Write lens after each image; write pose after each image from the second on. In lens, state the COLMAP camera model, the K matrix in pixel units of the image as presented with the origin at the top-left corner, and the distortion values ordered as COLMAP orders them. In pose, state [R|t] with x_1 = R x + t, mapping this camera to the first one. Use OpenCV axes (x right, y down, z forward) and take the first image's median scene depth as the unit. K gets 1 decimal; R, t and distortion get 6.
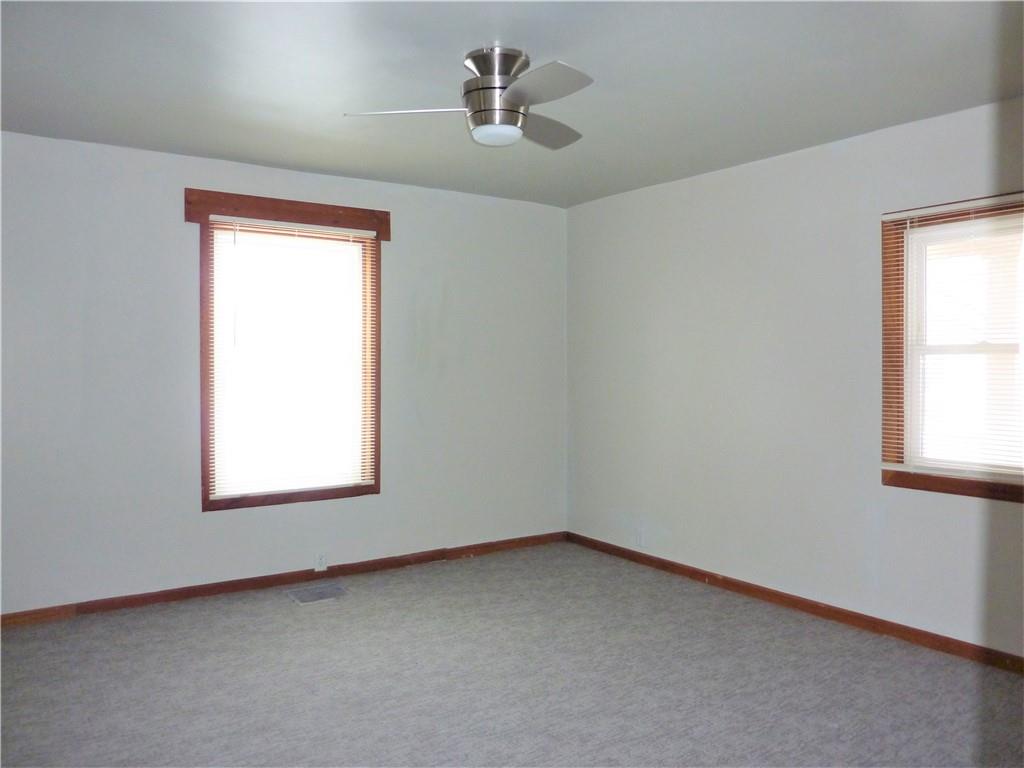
lens RADIAL K [[761.8, 0, 512.0], [0, 761.8, 384.0], [0, 0, 1]] dist [-0.037315, 0.005680]
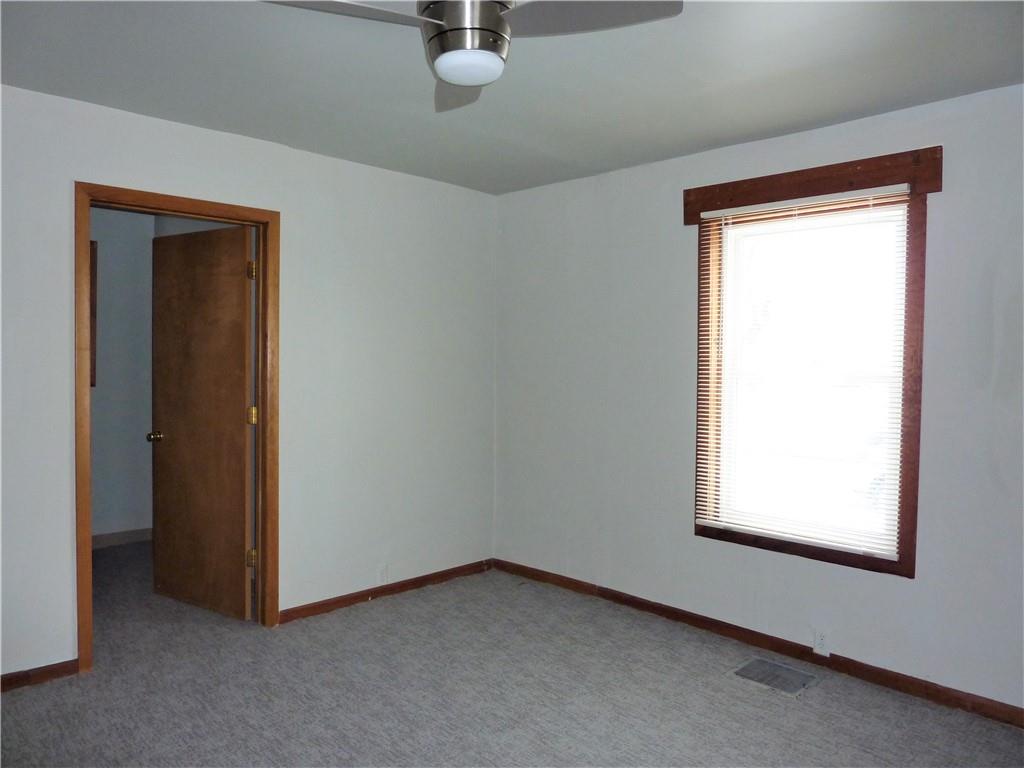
lens RADIAL K [[761.8, 0, 512.0], [0, 761.8, 384.0], [0, 0, 1]] dist [-0.037315, 0.005680]
pose [[0.162972, 0.032589, -0.986092, 0.478751], [-0.043897, 0.998704, 0.025751, -0.030730], [0.985654, 0.039090, 0.164191, 0.634462]]
